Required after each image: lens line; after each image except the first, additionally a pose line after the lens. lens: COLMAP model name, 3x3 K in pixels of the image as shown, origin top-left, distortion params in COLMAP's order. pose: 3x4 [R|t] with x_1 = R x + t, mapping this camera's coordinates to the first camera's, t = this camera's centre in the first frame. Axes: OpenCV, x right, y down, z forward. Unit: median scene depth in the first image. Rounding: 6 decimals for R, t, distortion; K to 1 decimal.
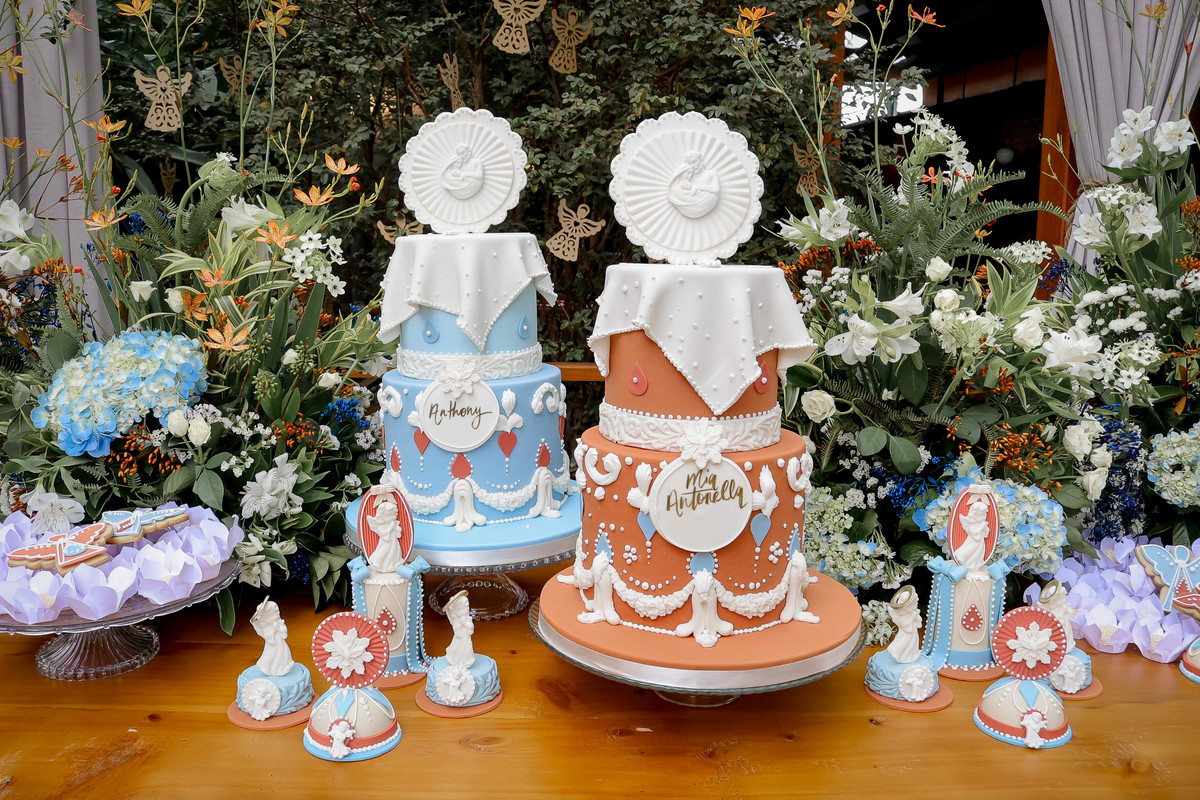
lens RADIAL K [[970.4, 0, 556.0], [0, 970.4, 390.9], [0, 0, 1]] dist [-0.002960, 0.005801]
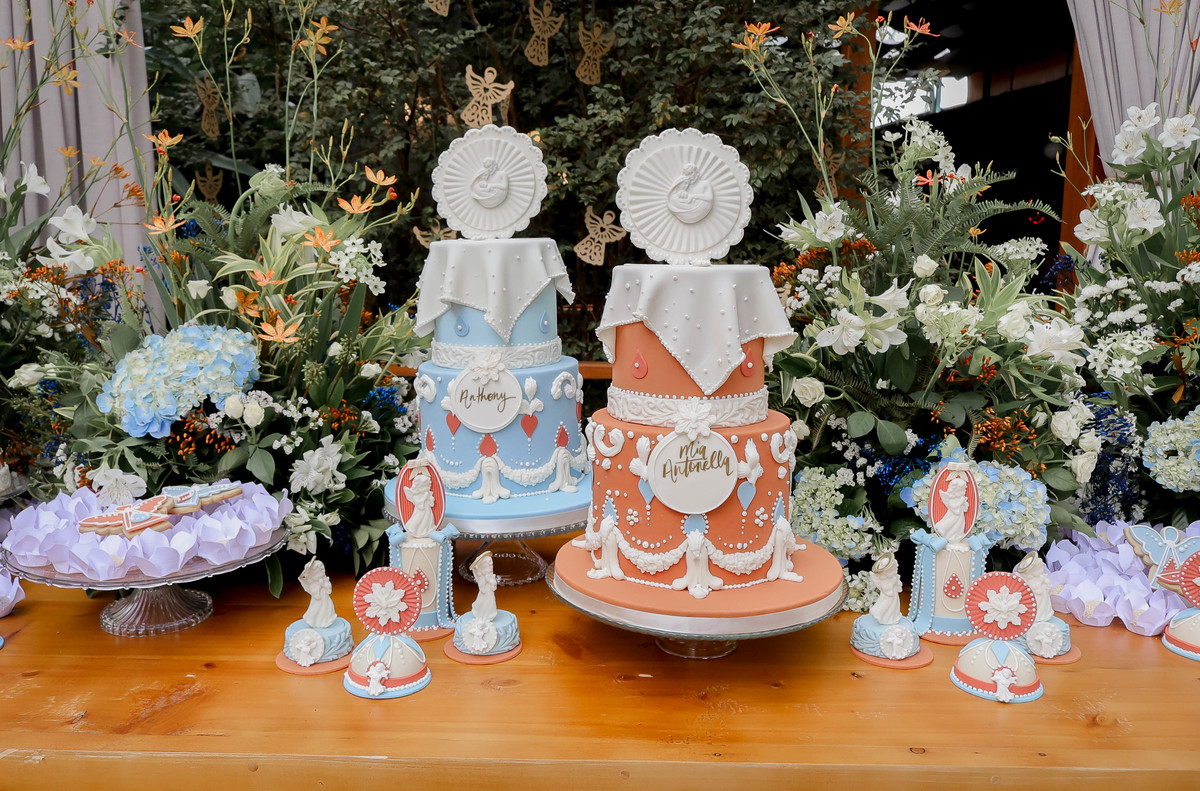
lens RADIAL K [[970.4, 0, 580.7], [0, 970.4, 384.4], [0, 0, 1]] dist [-0.002960, 0.005801]
pose [[0.999842, -0.000882, -0.017761, 0.034300], [0.000657, 0.999920, -0.012666, 0.025324], [0.017771, 0.012652, 0.999762, -0.133522]]
